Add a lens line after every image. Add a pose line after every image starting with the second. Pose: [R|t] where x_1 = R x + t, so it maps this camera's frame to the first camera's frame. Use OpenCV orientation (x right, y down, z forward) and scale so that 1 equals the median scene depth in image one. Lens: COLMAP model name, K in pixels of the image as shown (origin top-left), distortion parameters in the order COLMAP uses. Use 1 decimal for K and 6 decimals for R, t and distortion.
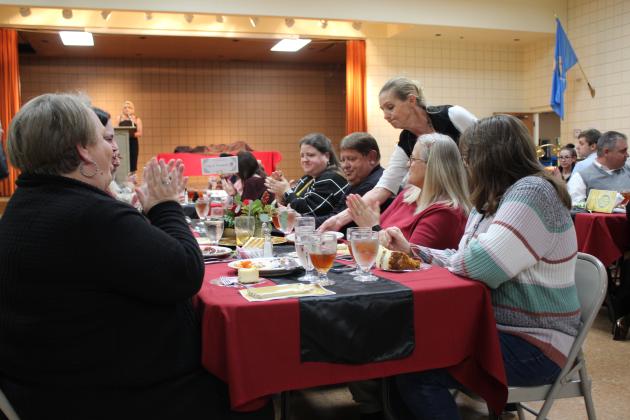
lens RADIAL K [[617.1, 0, 311.6], [0, 617.1, 208.3], [0, 0, 1]] dist [-0.093282, 0.000000]
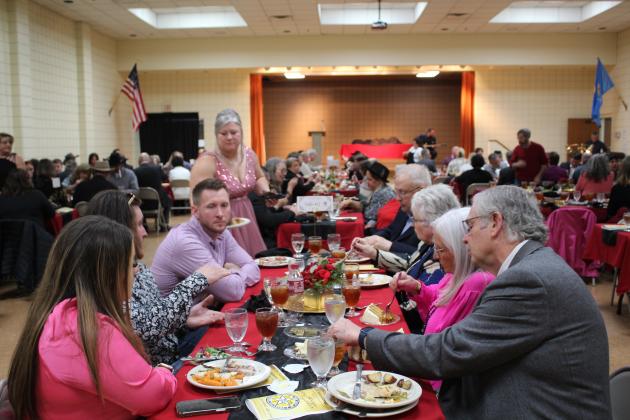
lens RADIAL K [[629.1, 0, 312.8], [0, 629.1, 207.5], [0, 0, 1]] dist [-0.085150, 0.000000]
pose [[0.942244, 0.044355, -0.331976, 0.215836], [-0.032555, 0.998628, 0.041026, 0.010320], [0.333340, -0.027849, 0.942395, -0.540917]]
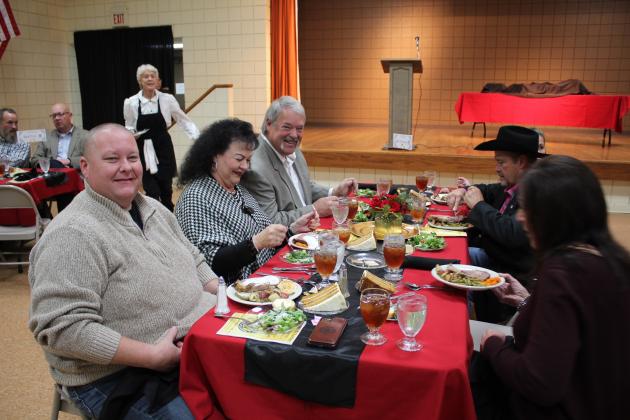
lens RADIAL K [[534.6, 0, 310.7], [0, 534.6, 213.5], [0, 0, 1]] dist [-0.124279, 0.082662]
pose [[0.837603, 0.140807, -0.527821, -0.027314], [-0.054796, 0.982993, 0.175277, -0.040264], [0.543524, -0.117890, 0.831074, 0.279249]]
